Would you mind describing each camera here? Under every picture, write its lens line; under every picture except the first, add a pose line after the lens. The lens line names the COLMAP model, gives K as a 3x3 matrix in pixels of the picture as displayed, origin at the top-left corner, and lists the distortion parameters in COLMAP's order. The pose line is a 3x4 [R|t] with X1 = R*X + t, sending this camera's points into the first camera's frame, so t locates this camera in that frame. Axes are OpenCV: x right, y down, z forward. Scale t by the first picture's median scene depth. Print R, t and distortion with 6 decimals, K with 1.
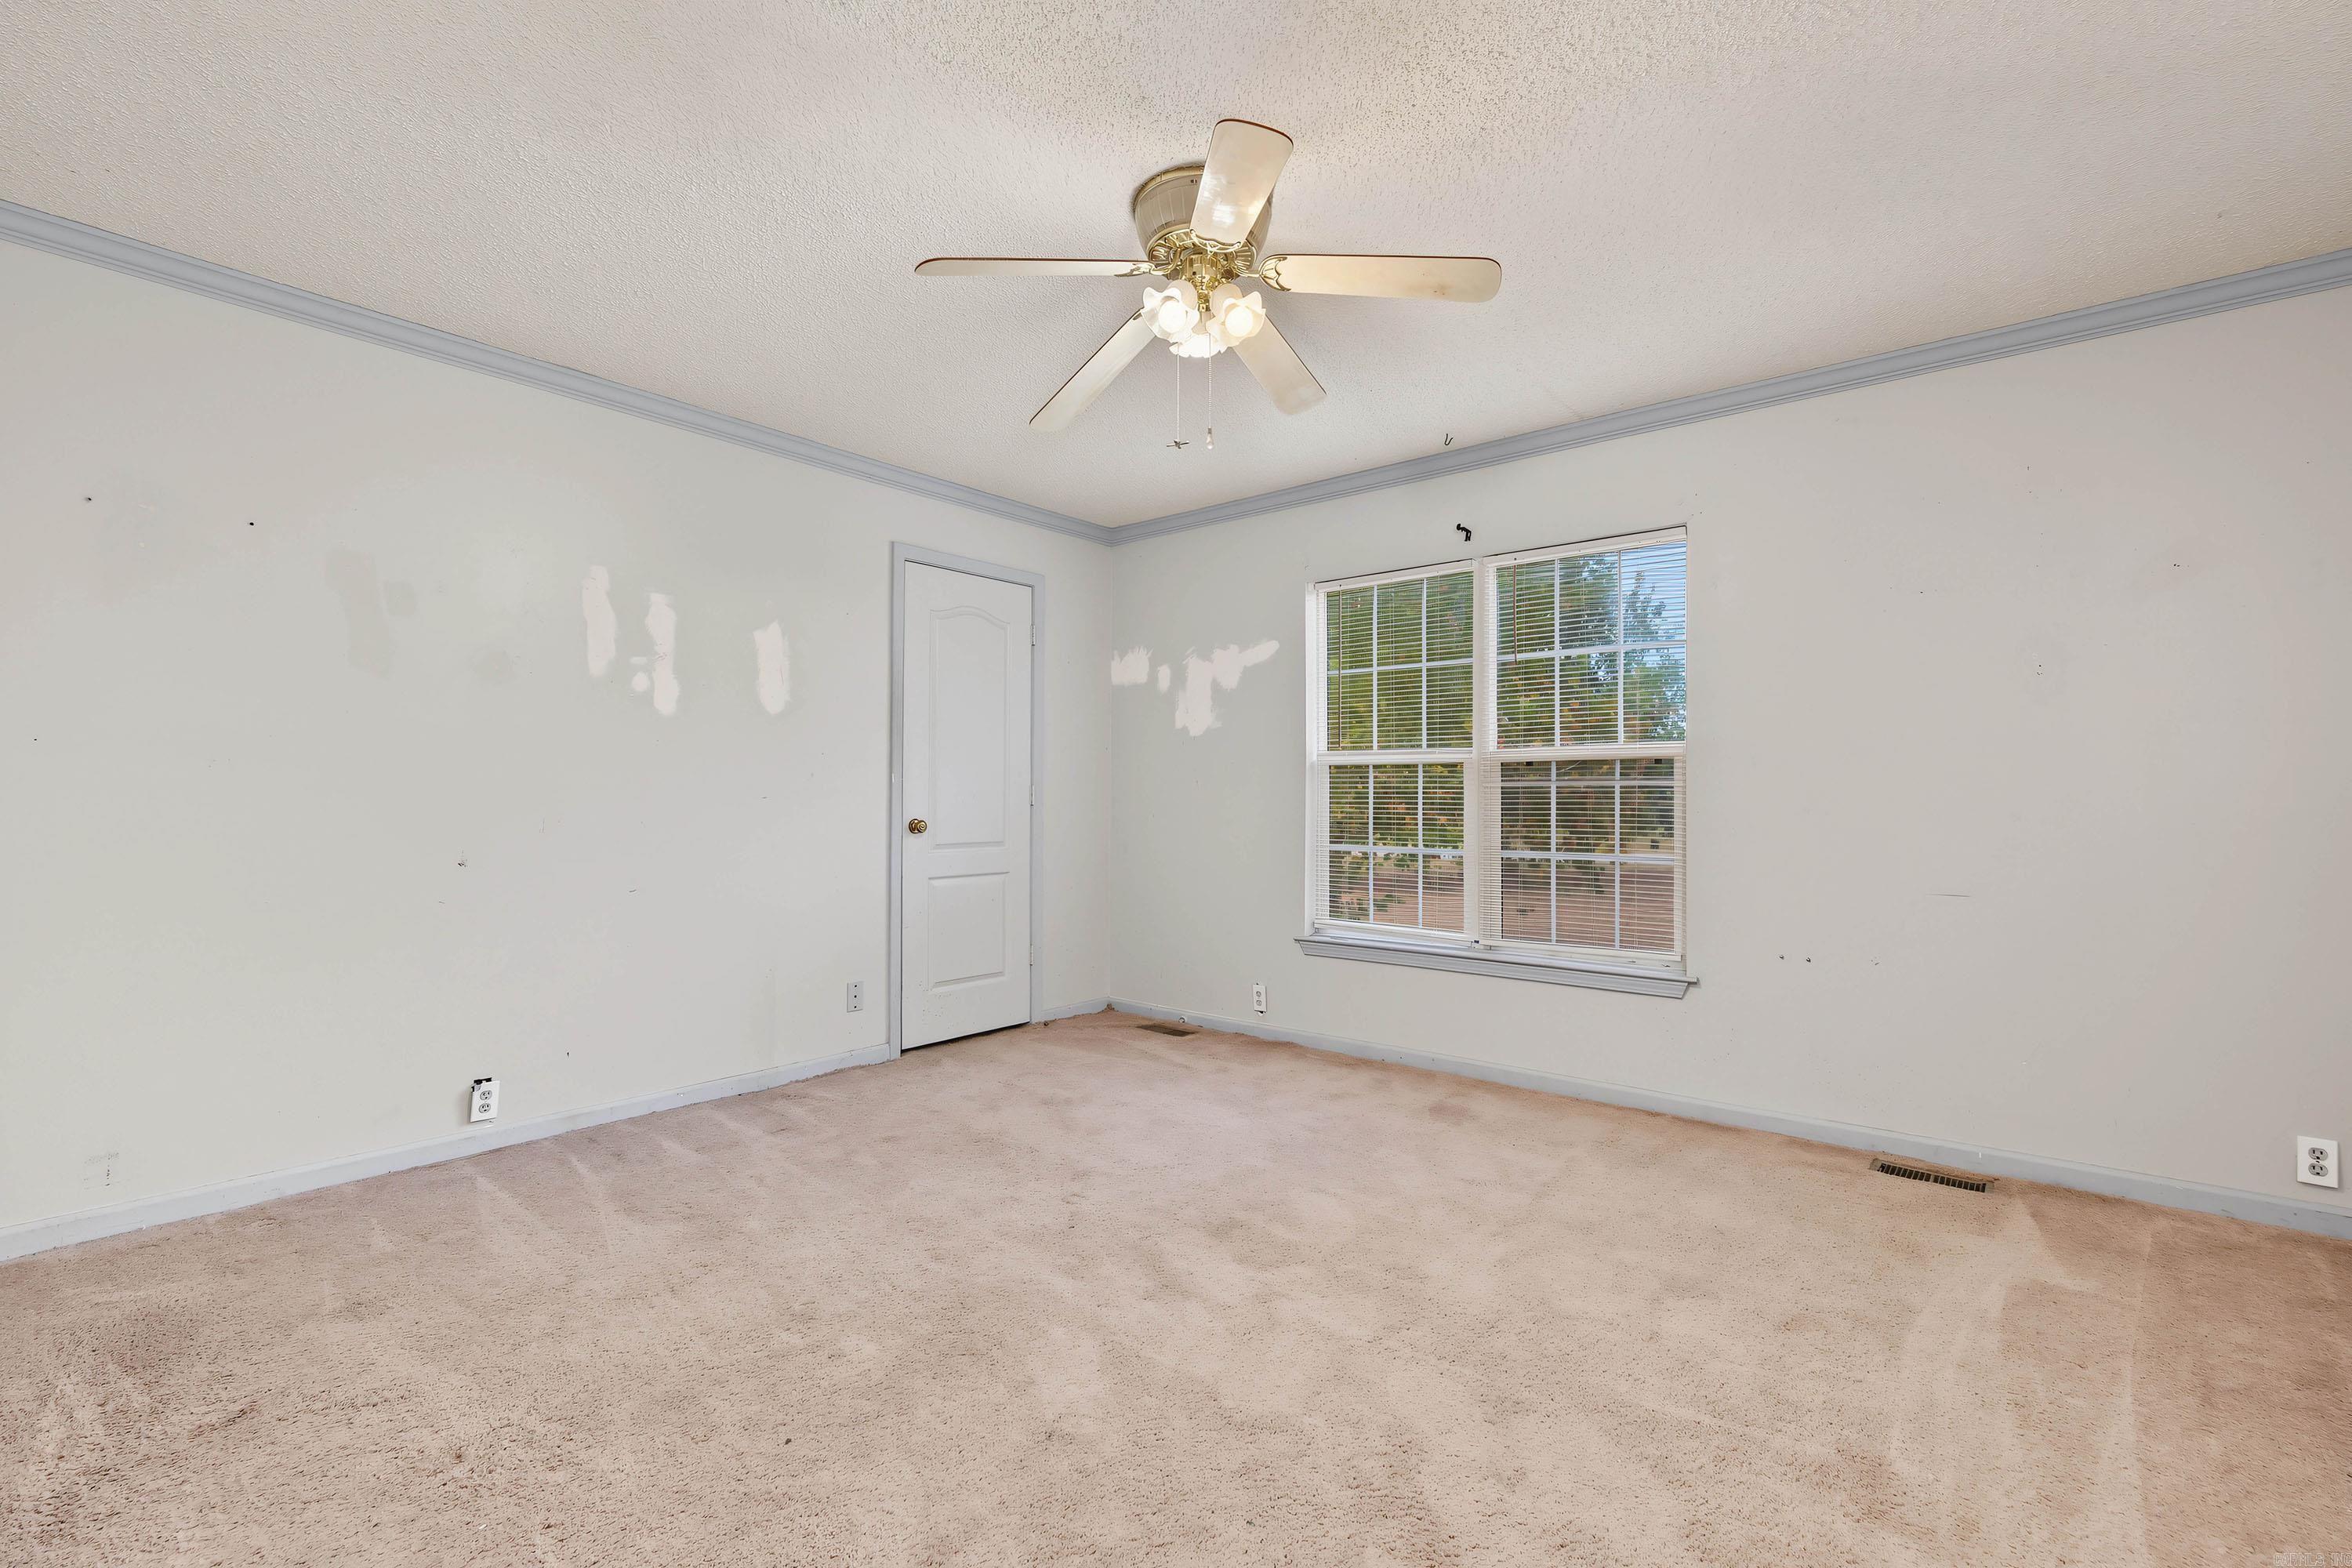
lens RADIAL K [[1045.2, 0, 1178.4], [0, 1045.2, 792.8], [0, 0, 1]] dist [0.002237, 0.000135]
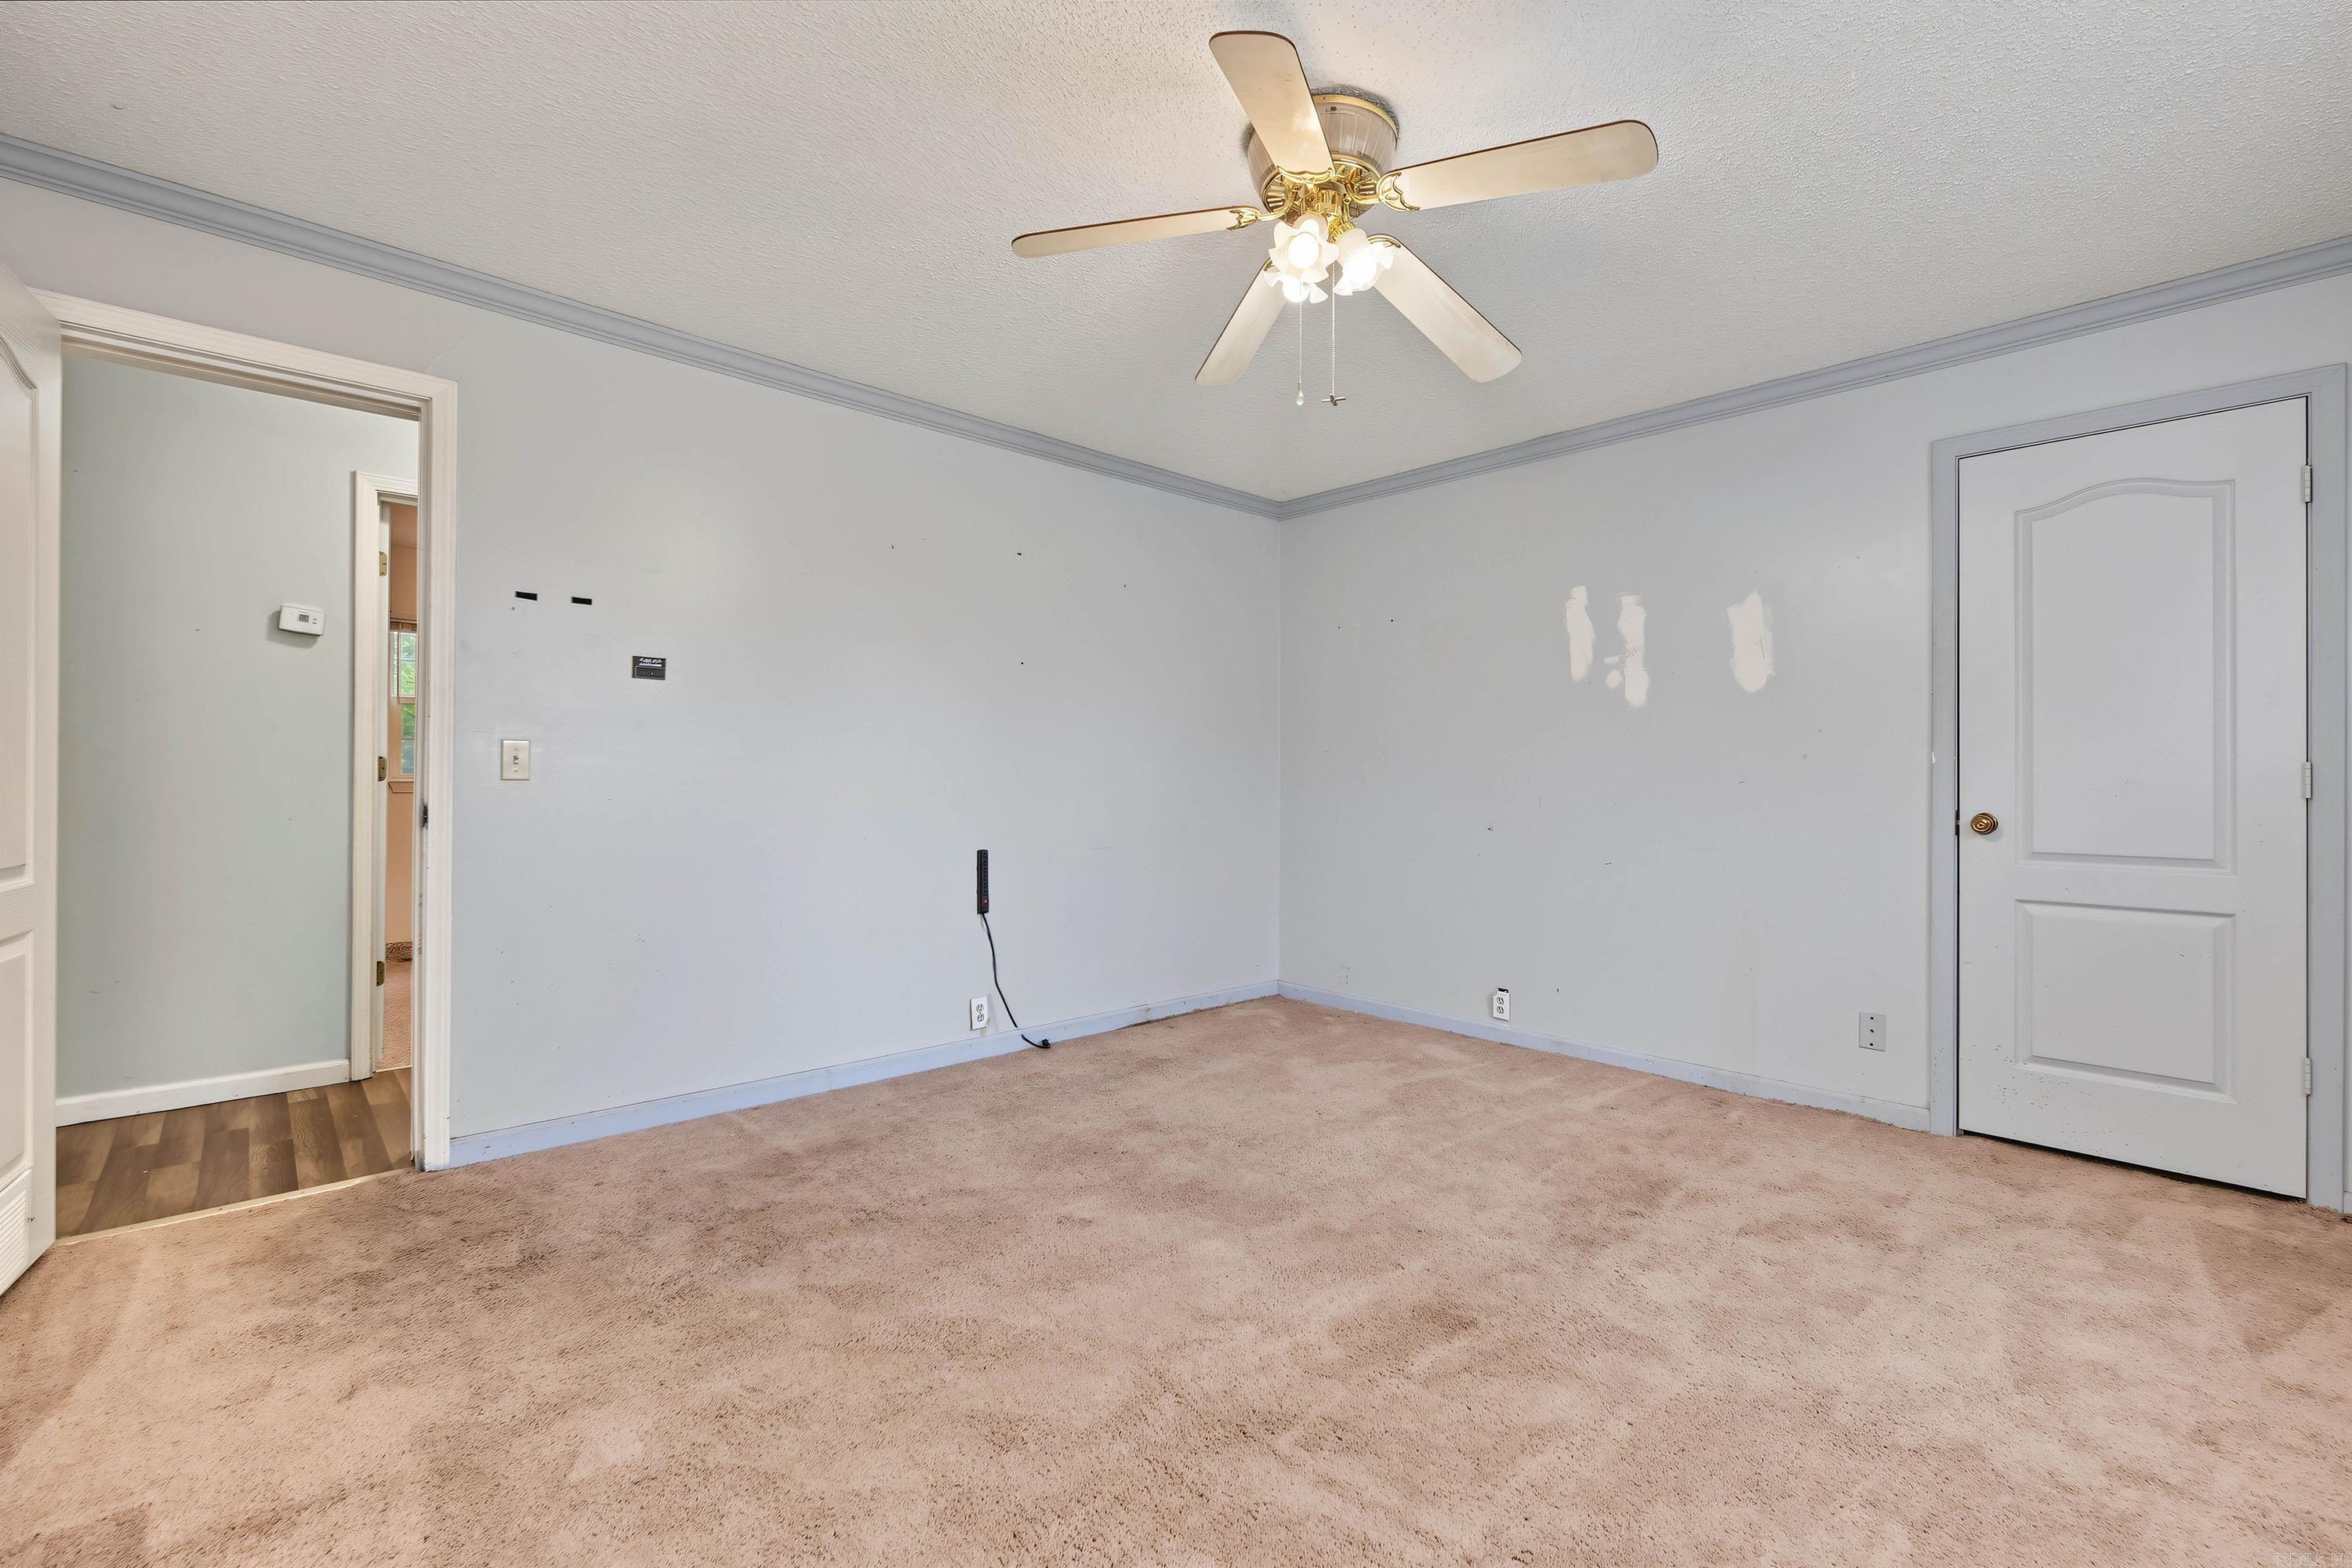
lens RADIAL K [[1034.4, 0, 1179.0], [0, 1034.4, 775.4], [0, 0, 1]] dist [-0.000003, 0.000163]
pose [[-0.131926, -0.007230, -0.991233, 0.594093], [-0.003221, 0.999971, -0.006865, 0.006425], [0.991254, 0.002287, -0.131946, 0.627659]]
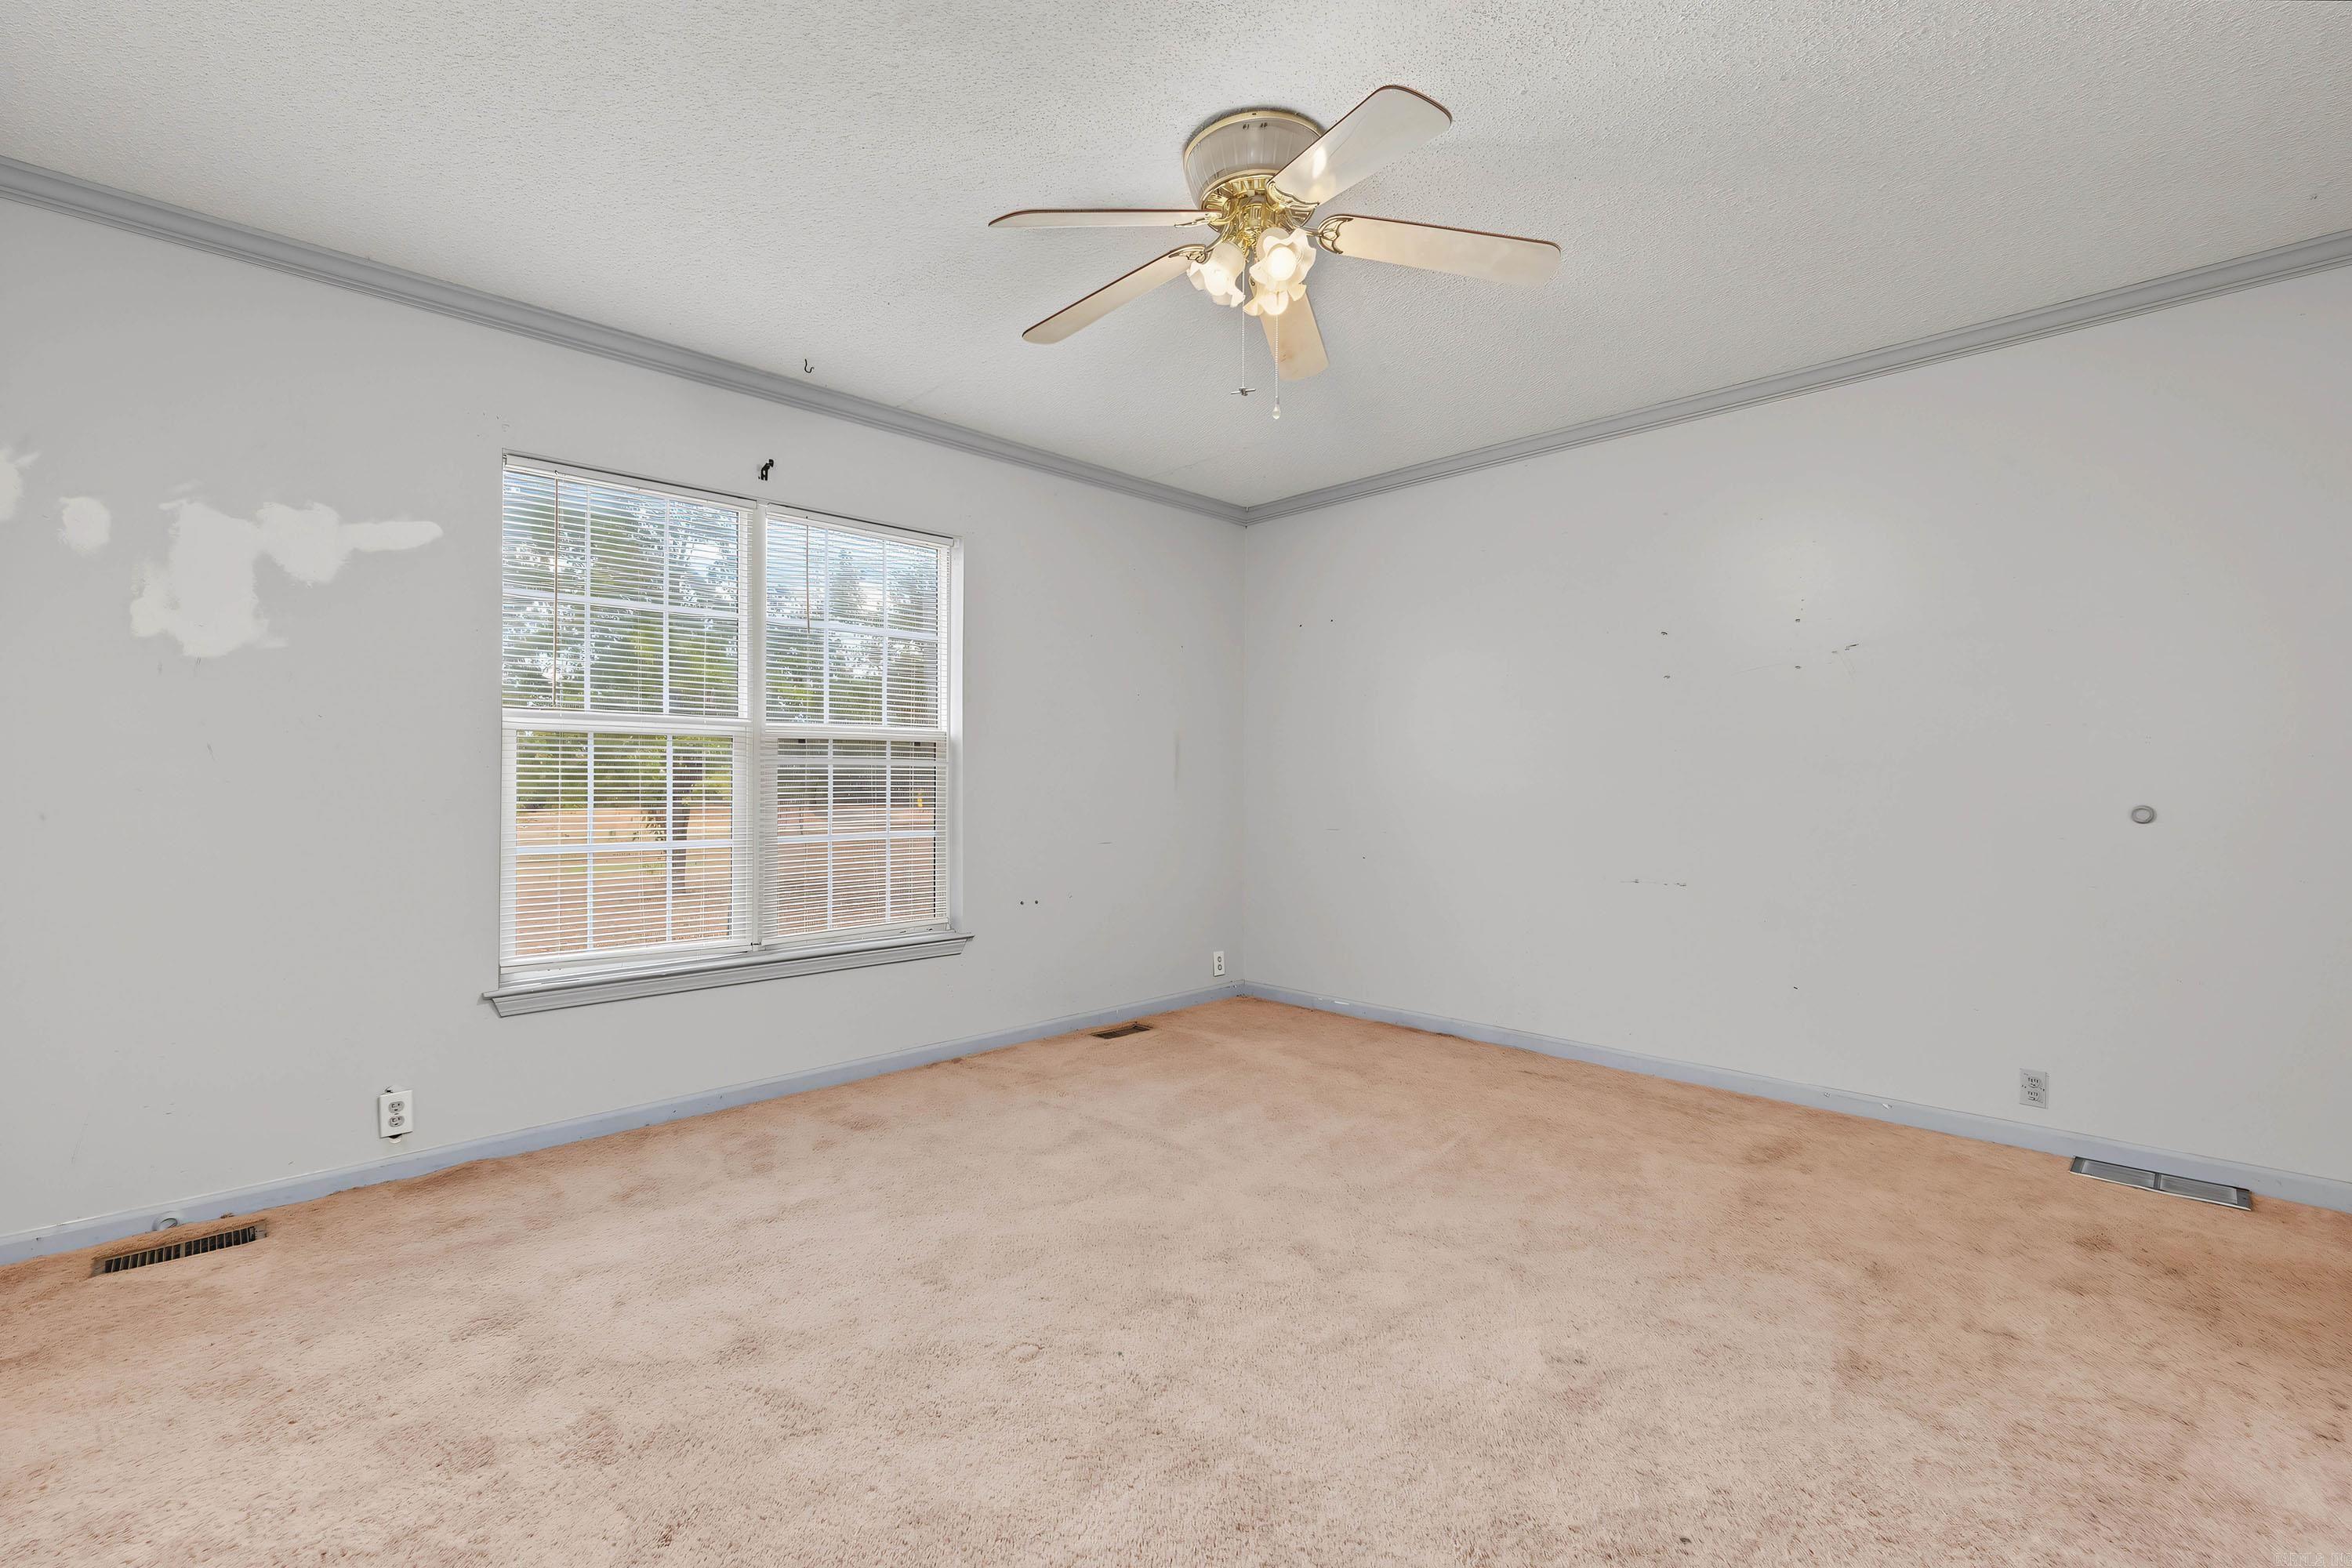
lens RADIAL K [[1034.4, 0, 1179.0], [0, 1034.4, 775.4], [0, 0, 1]] dist [-0.000003, 0.000163]
pose [[0.093779, -0.001064, 0.995592, -0.577480], [-0.005235, 0.999985, 0.001562, 0.000249], [-0.995579, -0.005359, 0.093772, 0.617184]]
